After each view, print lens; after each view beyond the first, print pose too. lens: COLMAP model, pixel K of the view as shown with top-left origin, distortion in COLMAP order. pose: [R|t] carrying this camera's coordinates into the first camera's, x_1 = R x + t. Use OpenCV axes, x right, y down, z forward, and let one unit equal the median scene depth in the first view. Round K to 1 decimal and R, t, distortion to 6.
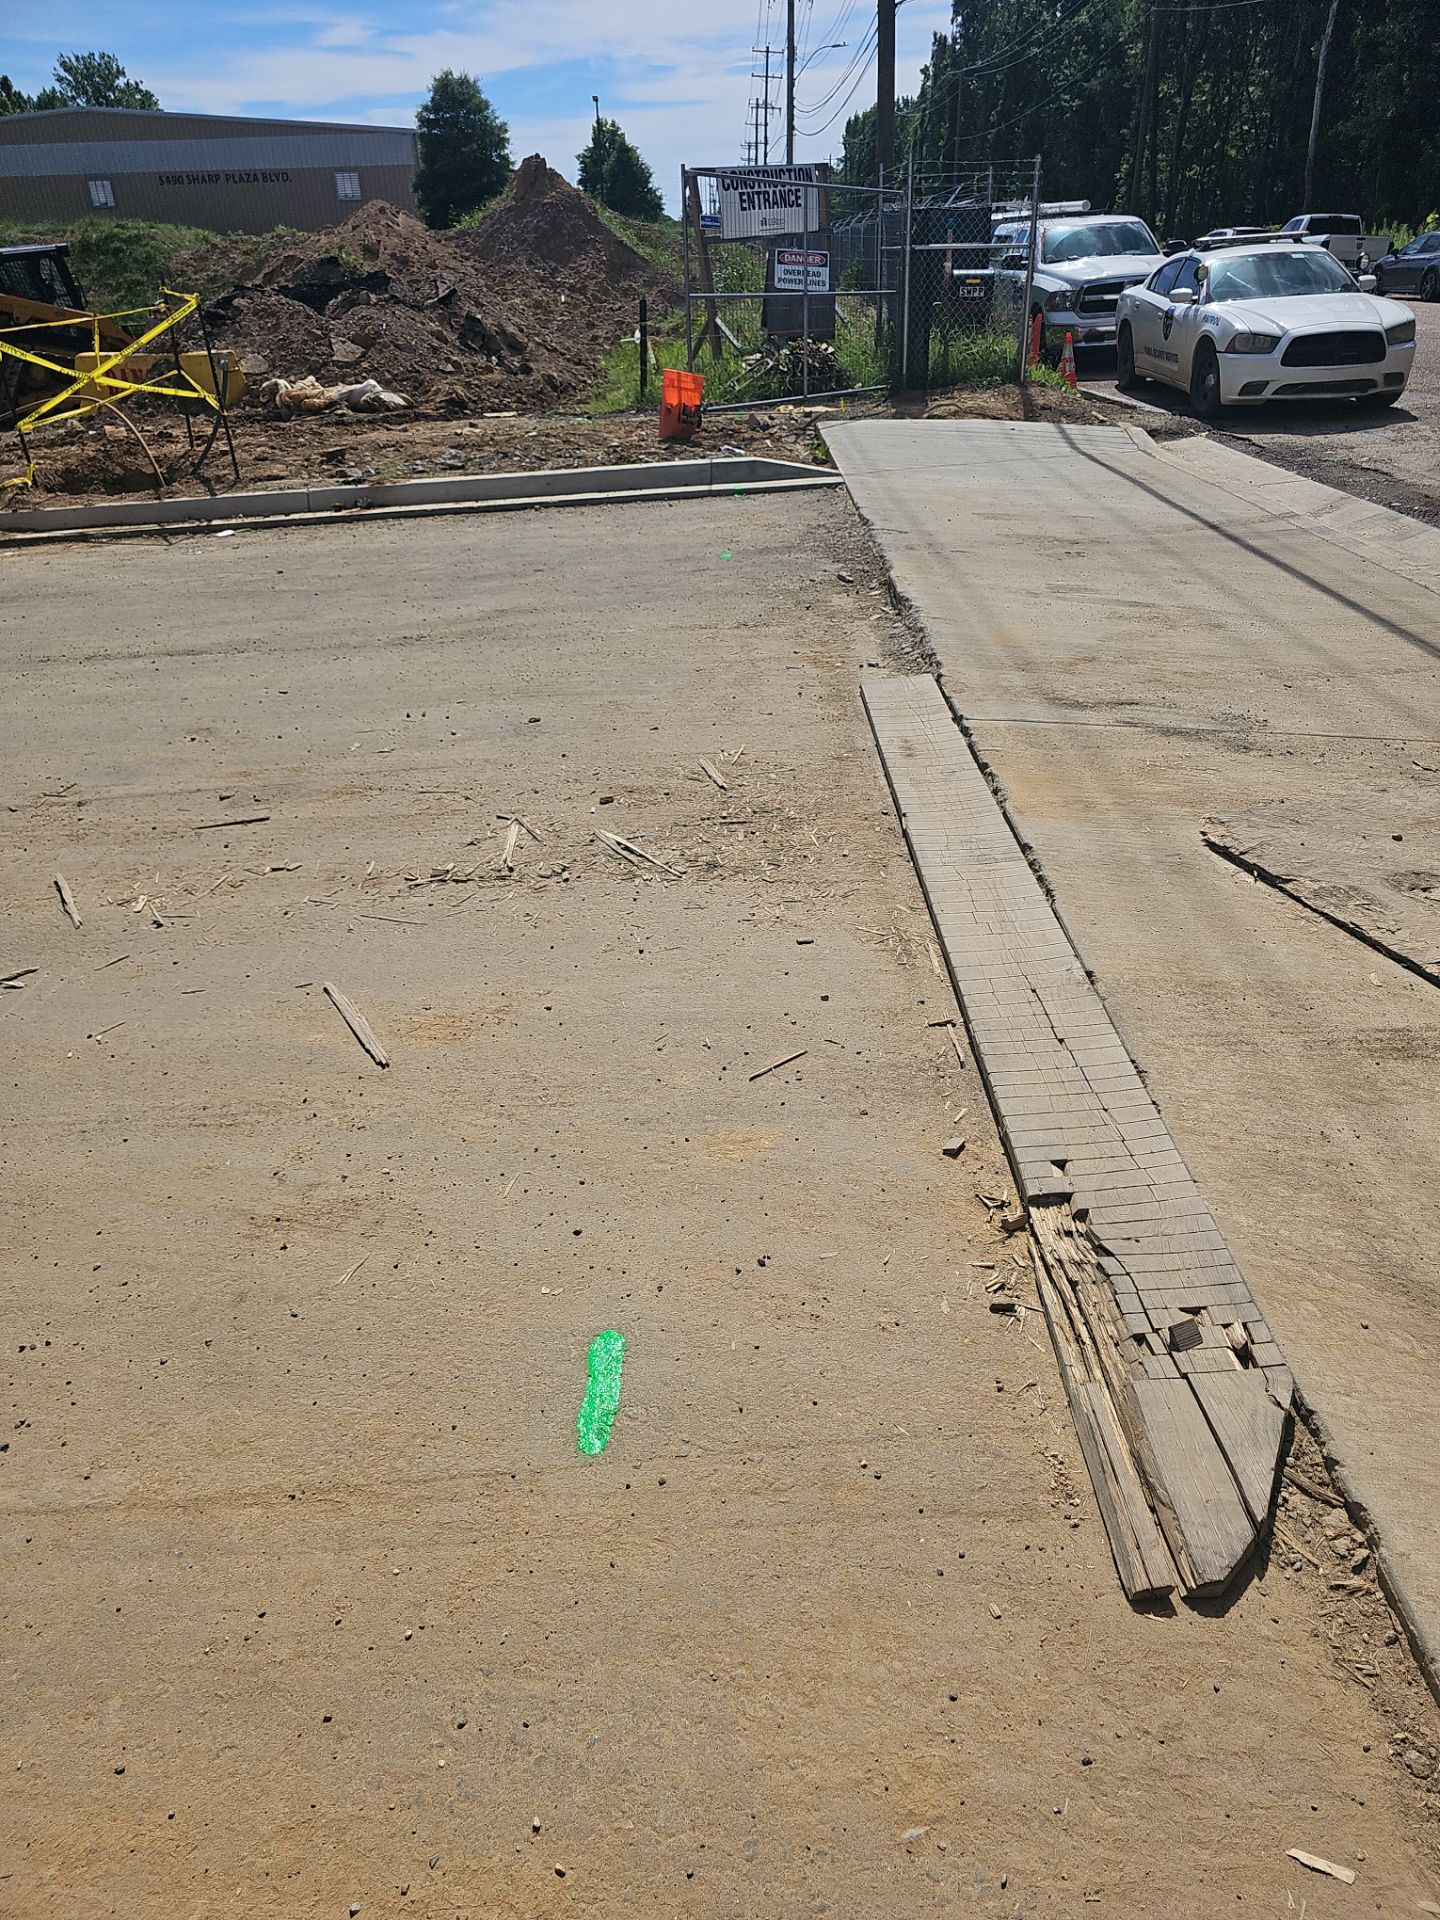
lens RADIAL K [[1245.3, 0, 731.0], [0, 1245.3, 977.7], [0, 0, 1]] dist [0.042276, -0.040713]
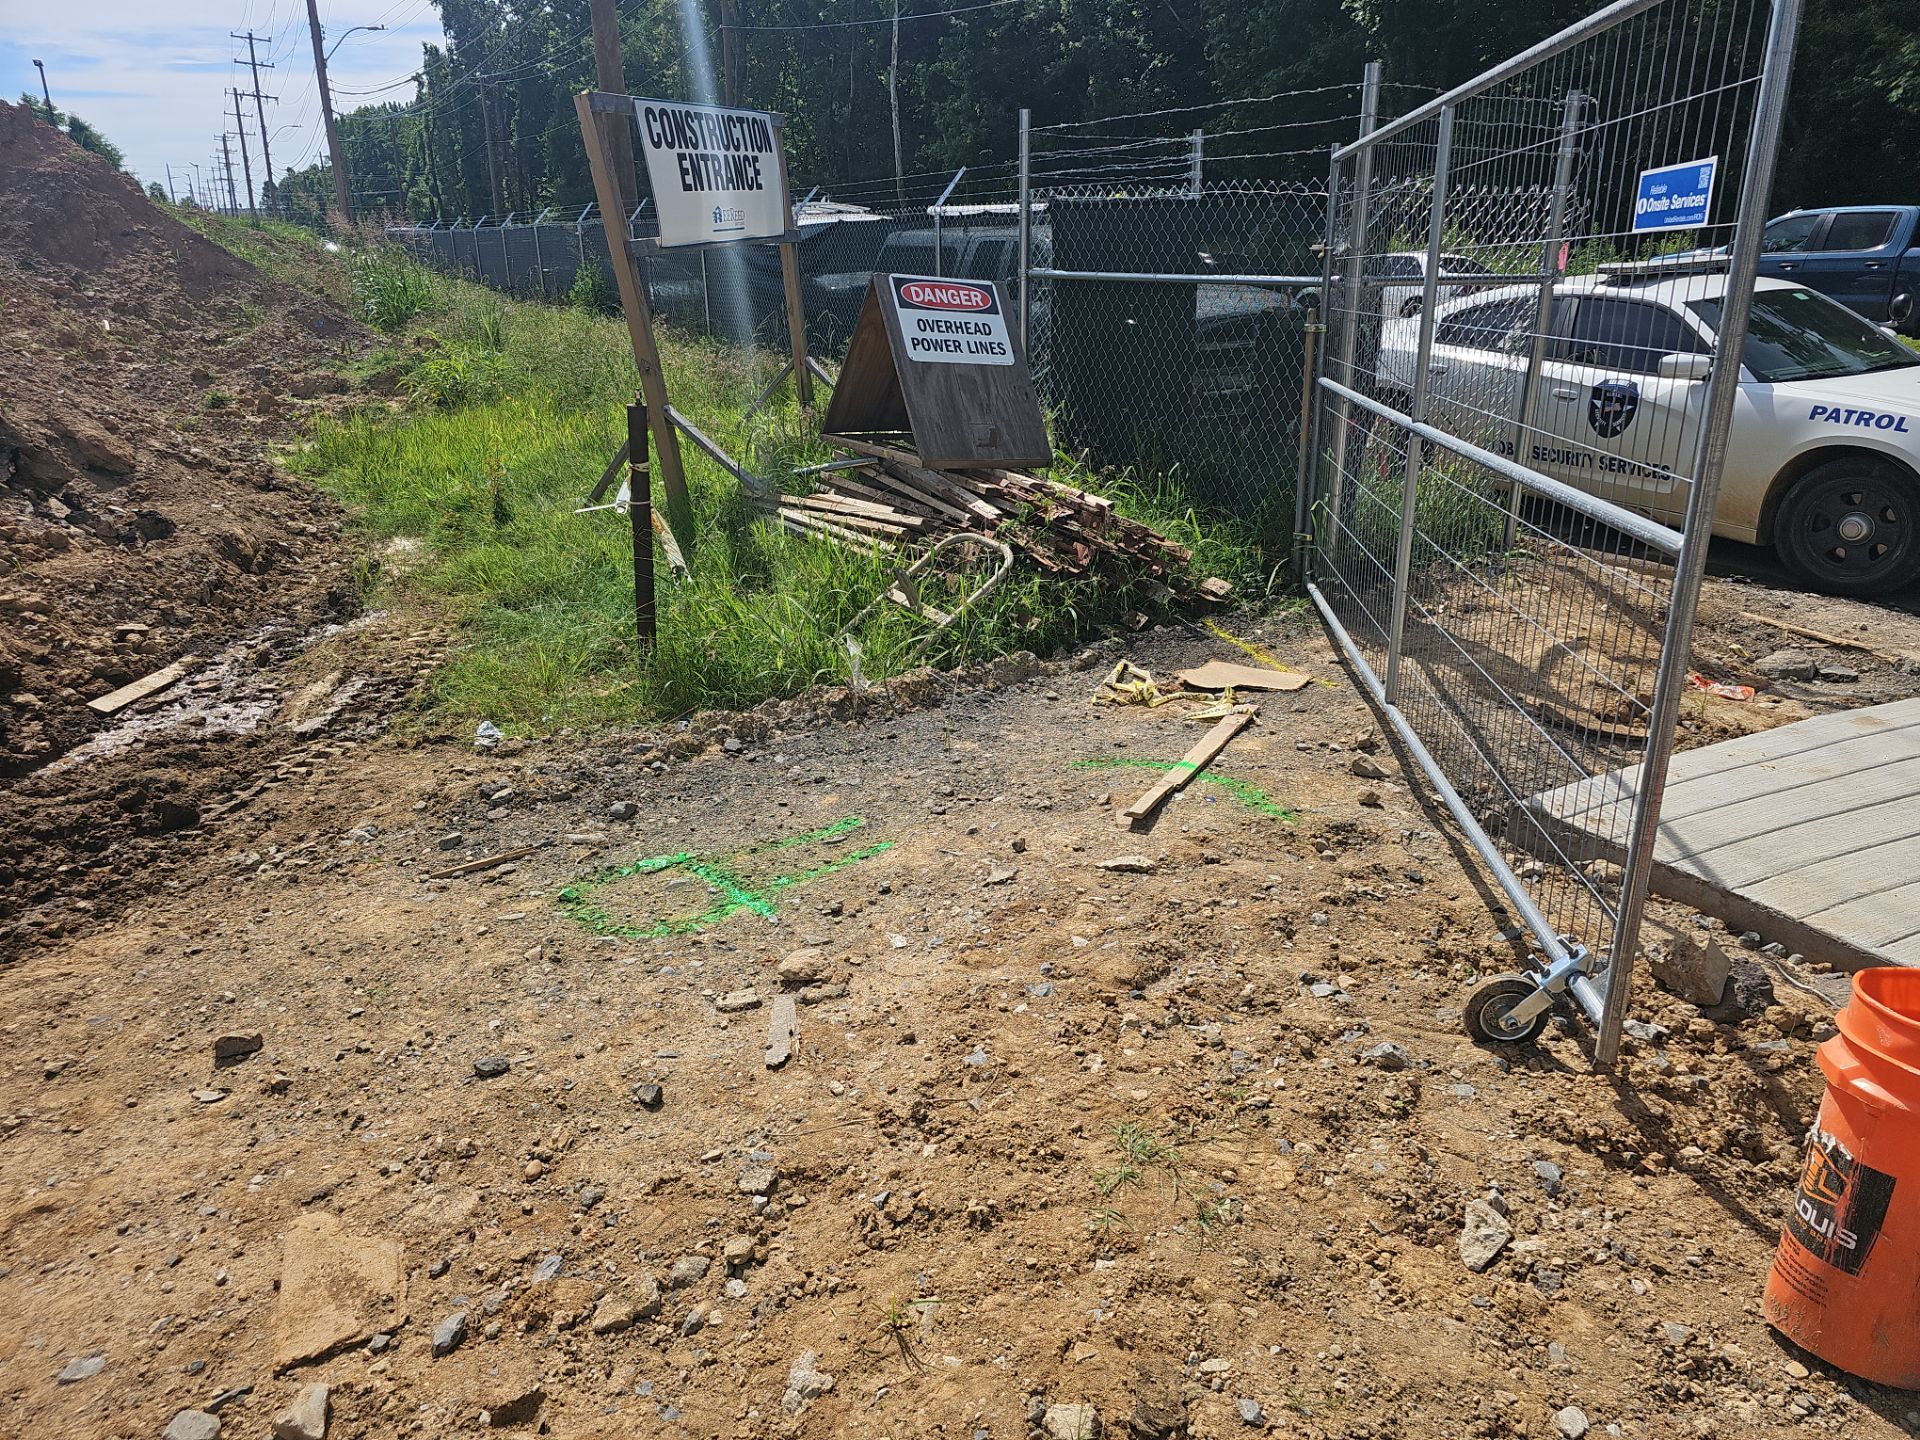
lens RADIAL K [[1245.3, 0, 948.8], [0, 1245.3, 720.6], [0, 0, 1]] dist [0.042276, -0.040713]
pose [[0.872110, -0.152620, 0.464899, -0.133228], [0.227712, 0.967548, -0.109534, -0.308971], [-0.433095, 0.201389, 0.878562, 0.524616]]
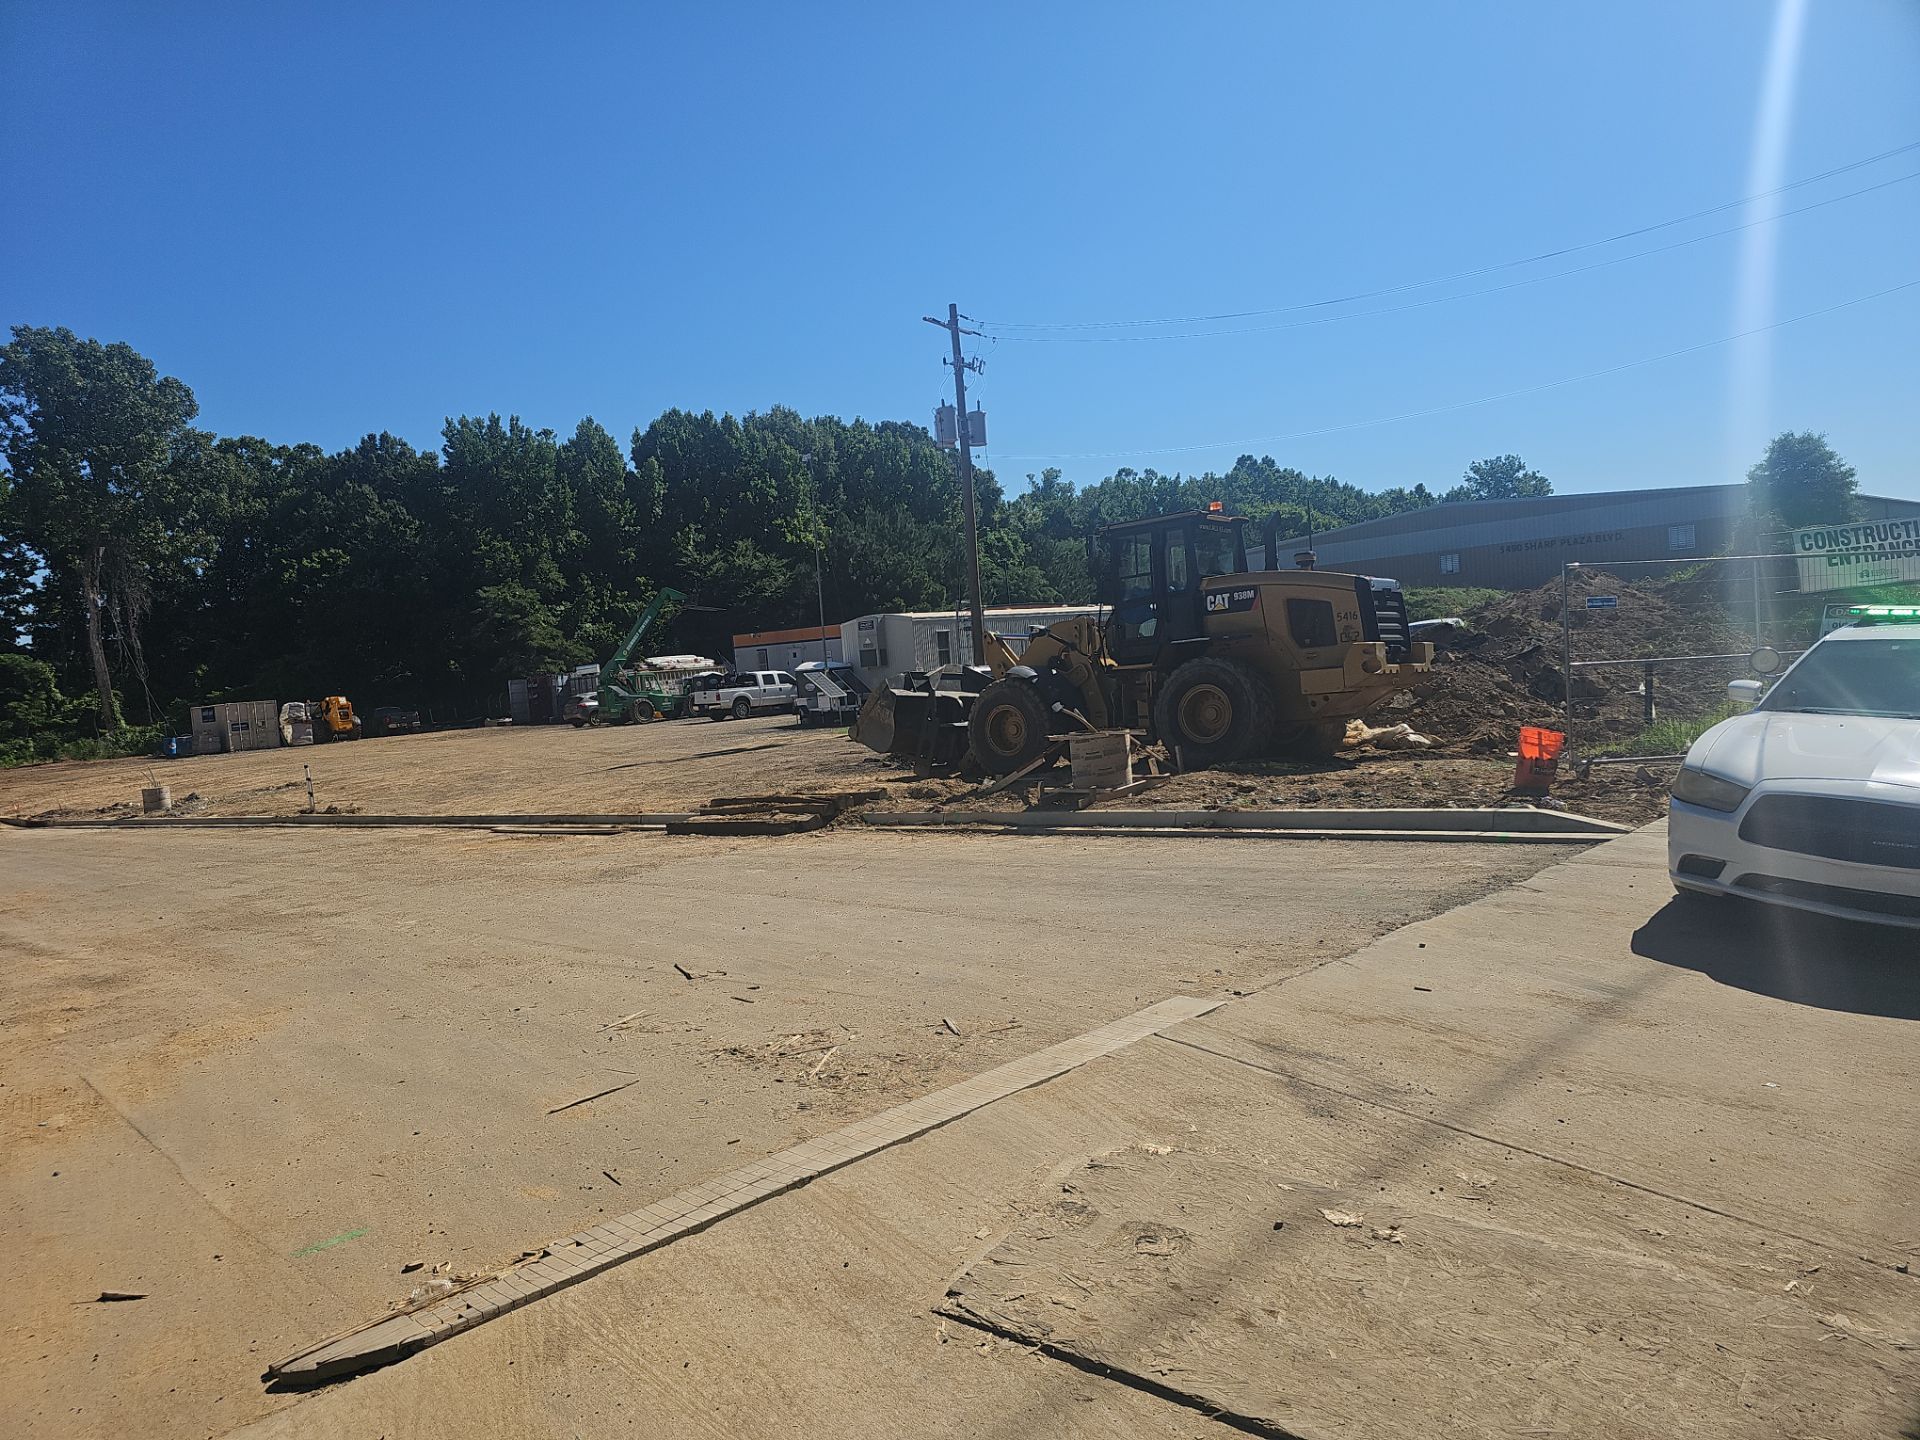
lens RADIAL K [[1245.3, 0, 931.1], [0, 1245.3, 732.5], [0, 0, 1]] dist [0.042276, -0.040713]
pose [[0.661150, 0.014511, -0.750114, 0.245012], [-0.316500, 0.911887, -0.261322, -0.023854], [0.680227, 0.410184, 0.607487, 0.003544]]
